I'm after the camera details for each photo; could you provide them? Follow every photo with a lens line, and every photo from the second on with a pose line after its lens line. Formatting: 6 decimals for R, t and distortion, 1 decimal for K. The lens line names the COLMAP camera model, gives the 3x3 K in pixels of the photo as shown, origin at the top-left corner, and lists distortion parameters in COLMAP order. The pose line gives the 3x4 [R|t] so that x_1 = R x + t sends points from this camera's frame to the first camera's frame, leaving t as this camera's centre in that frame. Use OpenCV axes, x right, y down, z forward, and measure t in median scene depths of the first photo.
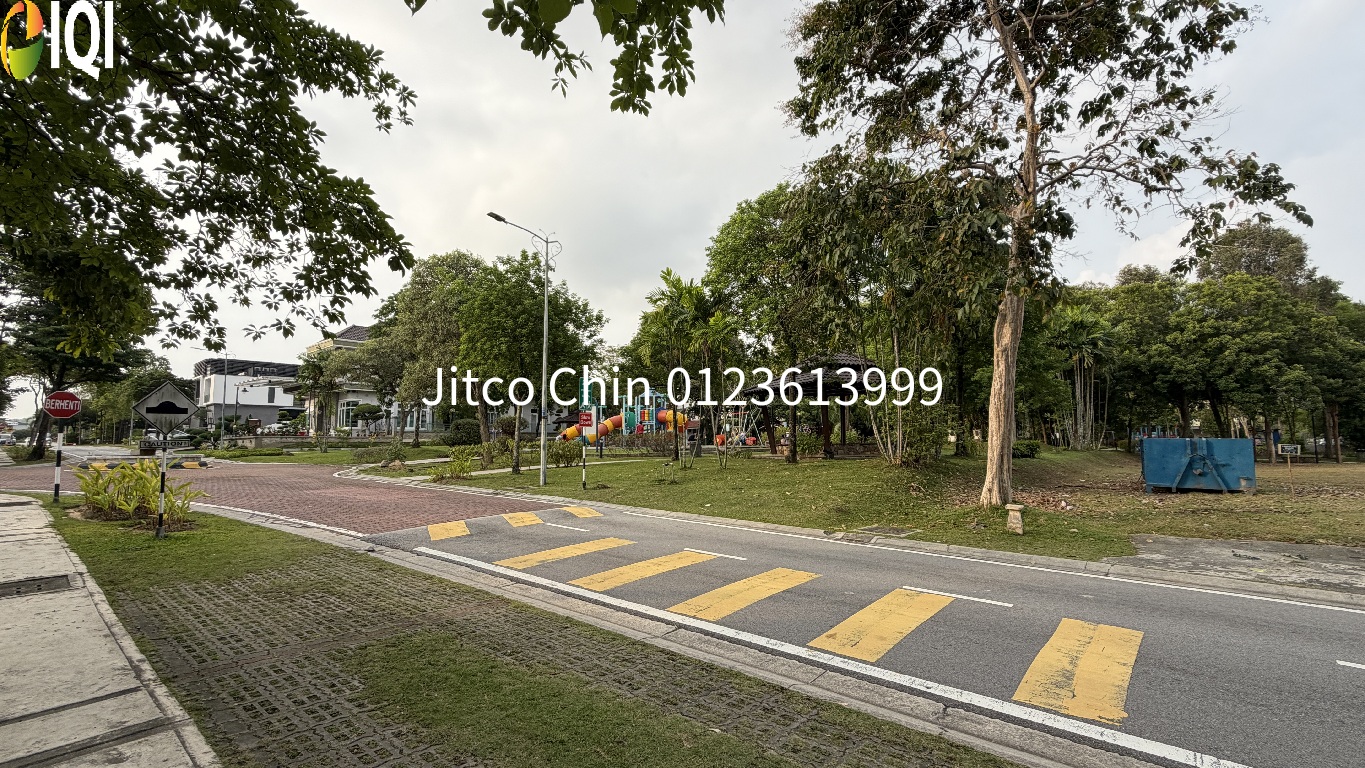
lens RADIAL K [[593.1, 0, 682.9], [0, 593.1, 381.6], [0, 0, 1]] dist [-0.001389, -0.000166]
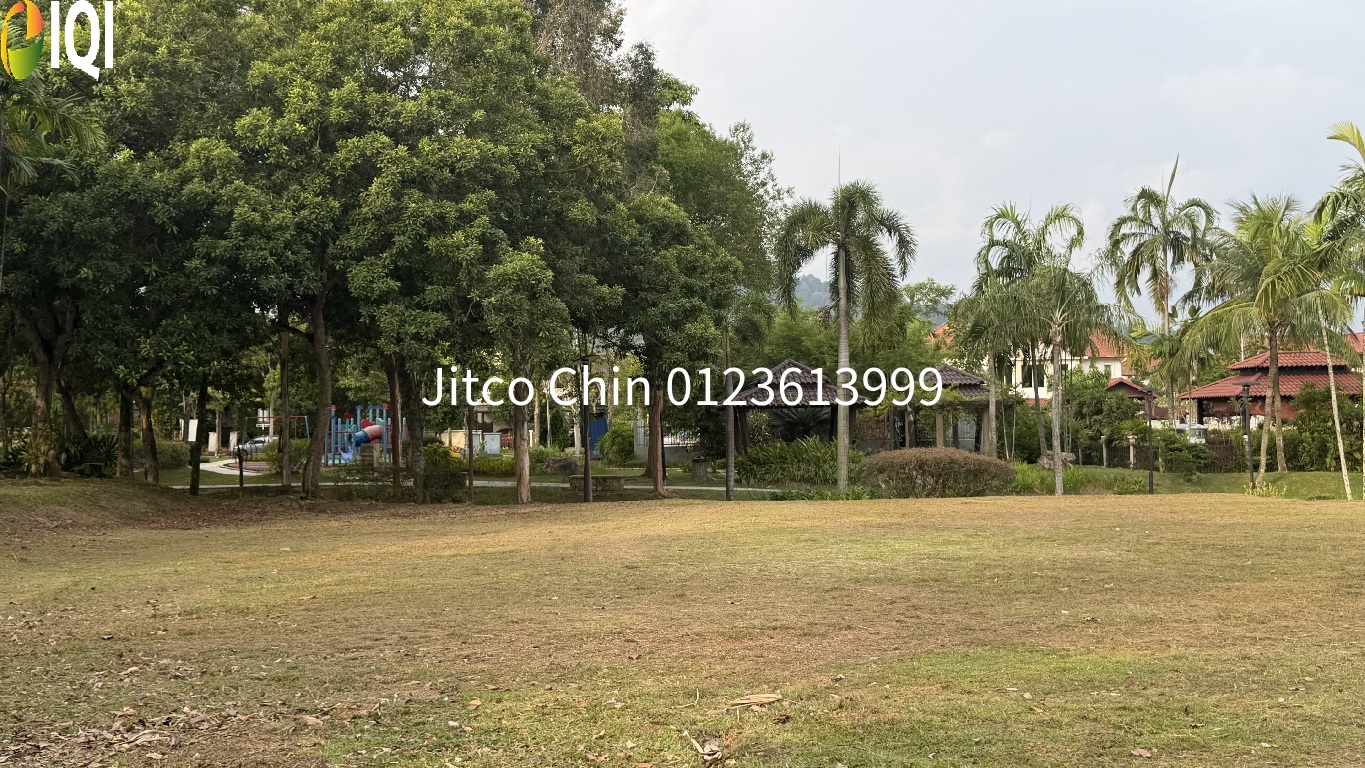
lens RADIAL K [[1567.2, 0, 682.4], [0, 1567.2, 385.0], [0, 0, 1]] dist [0.004525, 0.000000]
pose [[0.701496, 0.018879, 0.712424, 0.407506], [-0.068177, 0.996842, 0.040714, 0.015324], [-0.709405, -0.077132, 0.700568, 0.246483]]
